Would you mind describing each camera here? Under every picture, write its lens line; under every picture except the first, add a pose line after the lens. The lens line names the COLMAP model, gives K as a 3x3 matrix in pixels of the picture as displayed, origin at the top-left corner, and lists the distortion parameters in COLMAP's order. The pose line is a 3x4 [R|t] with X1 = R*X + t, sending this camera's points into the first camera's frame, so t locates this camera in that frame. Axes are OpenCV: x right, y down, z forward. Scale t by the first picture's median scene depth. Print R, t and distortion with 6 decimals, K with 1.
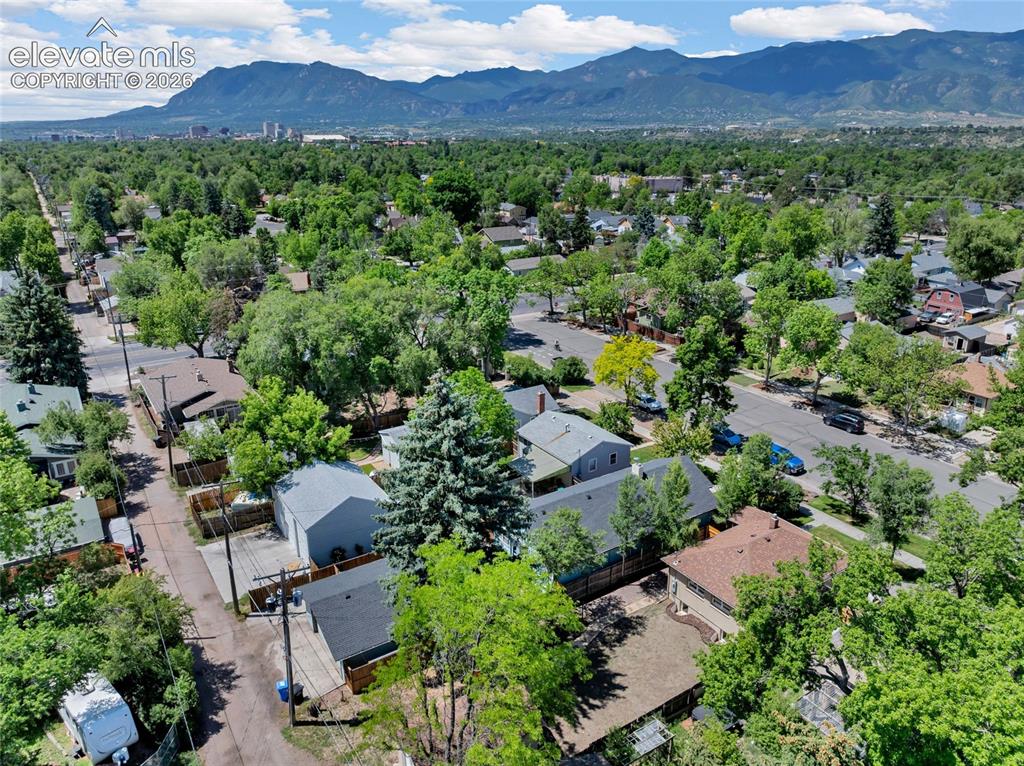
lens RADIAL K [[735.2, 0, 512.0], [0, 735.2, 383.0], [0, 0, 1]] dist [-0.096401, 0.056226]
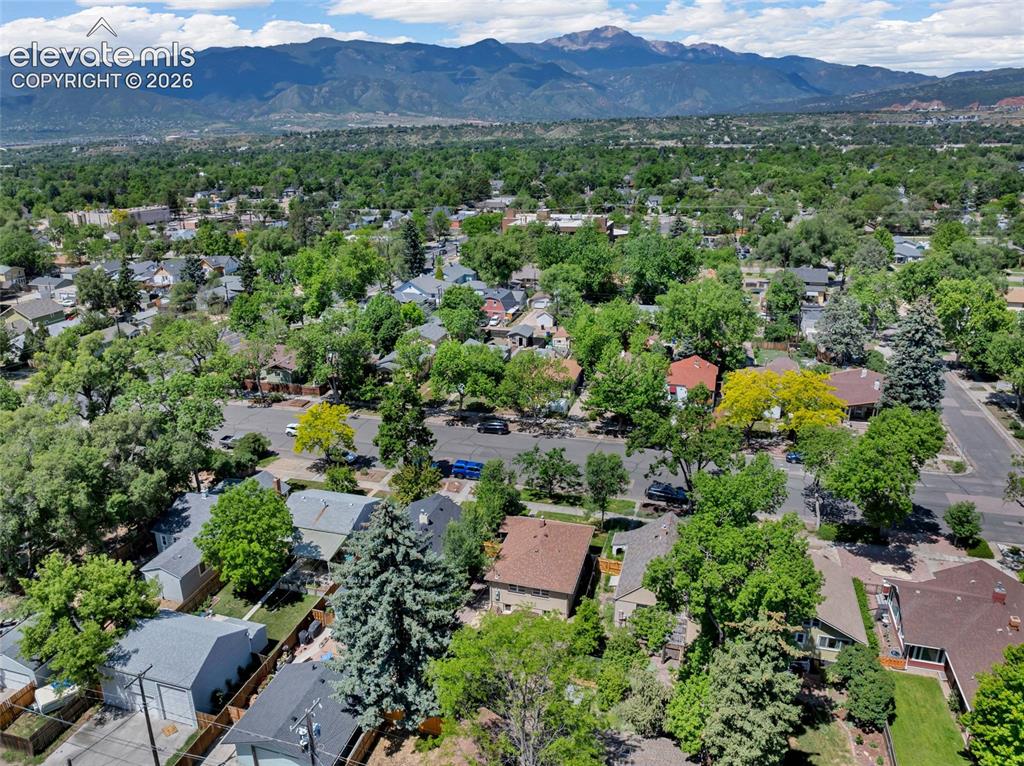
lens RADIAL K [[734.4, 0, 512.0], [0, 734.4, 383.0], [0, 0, 1]] dist [-0.053876, -0.002215]
pose [[0.757135, -0.227474, 0.612374, -0.217661], [0.230827, 0.970103, 0.074964, -0.083387], [-0.611118, 0.084595, 0.787006, -0.038481]]
